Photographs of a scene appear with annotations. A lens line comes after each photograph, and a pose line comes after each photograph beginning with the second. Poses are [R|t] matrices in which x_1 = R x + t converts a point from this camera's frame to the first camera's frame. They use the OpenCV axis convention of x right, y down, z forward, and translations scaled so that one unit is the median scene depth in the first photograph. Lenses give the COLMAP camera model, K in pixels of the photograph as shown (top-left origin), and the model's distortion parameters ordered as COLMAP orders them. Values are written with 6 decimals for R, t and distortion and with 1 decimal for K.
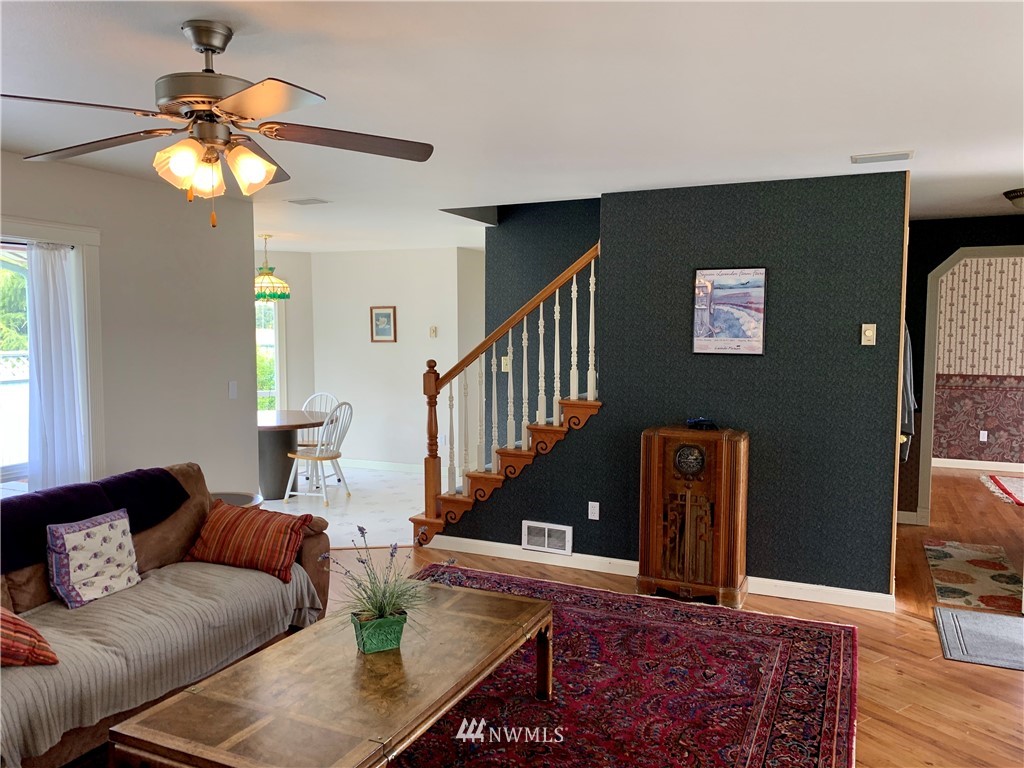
lens RADIAL K [[788.4, 0, 512.0], [0, 788.4, 384.0], [0, 0, 1]] dist [0.074205, -0.069662]
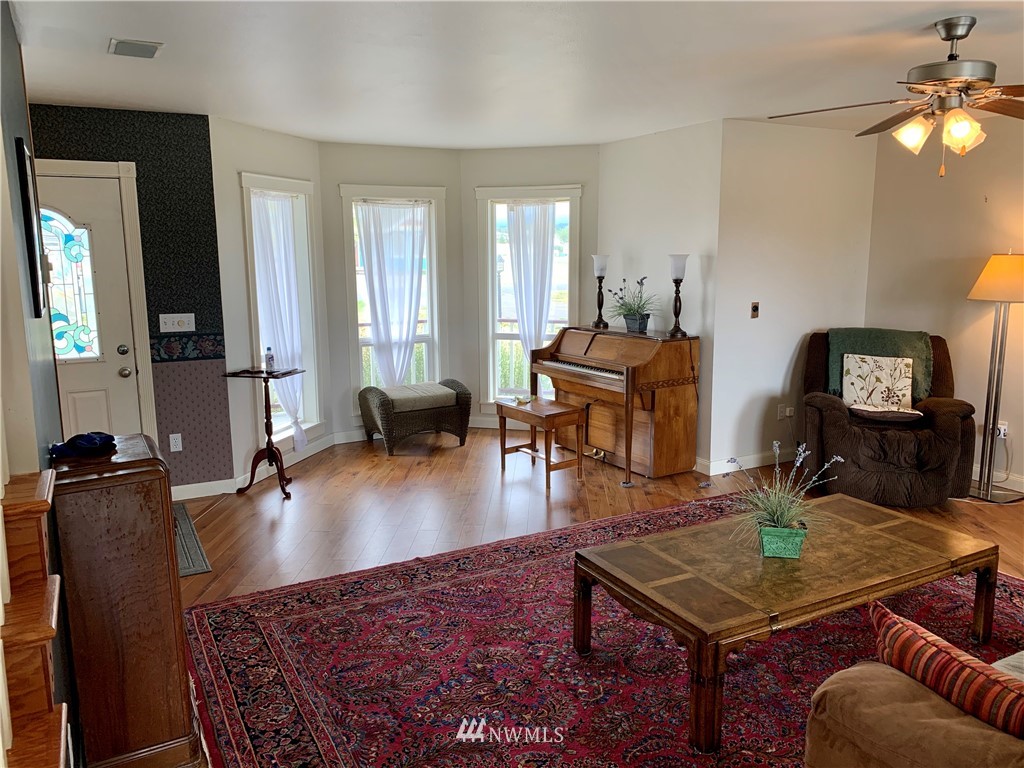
lens RADIAL K [[788.4, 0, 512.0], [0, 788.4, 384.0], [0, 0, 1]] dist [0.074205, -0.069662]
pose [[-0.798254, -0.103906, 0.593291, -0.398439], [0.045174, 0.971906, 0.230995, -0.131377], [-0.600624, 0.211194, -0.771134, 1.604117]]
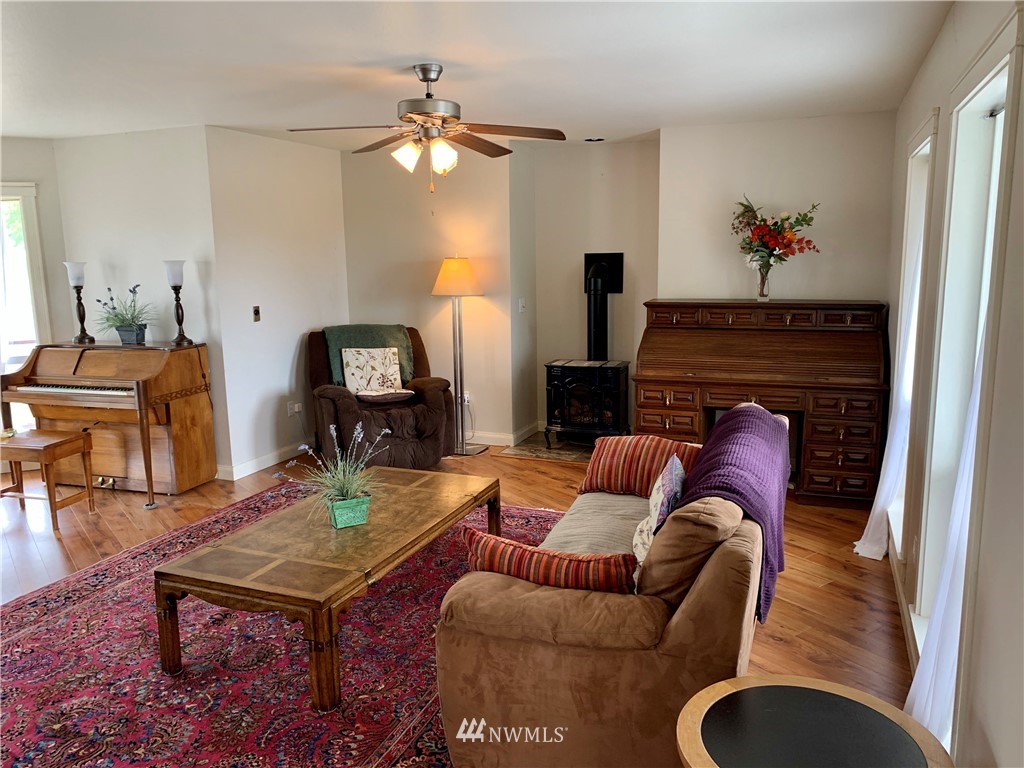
lens RADIAL K [[788.4, 0, 512.0], [0, 788.4, 384.0], [0, 0, 1]] dist [0.074205, -0.069662]
pose [[-0.999557, 0.018469, -0.023337, -0.314629], [0.012389, 0.971192, 0.237977, -0.129409], [0.027060, 0.237582, -0.970990, 1.698080]]
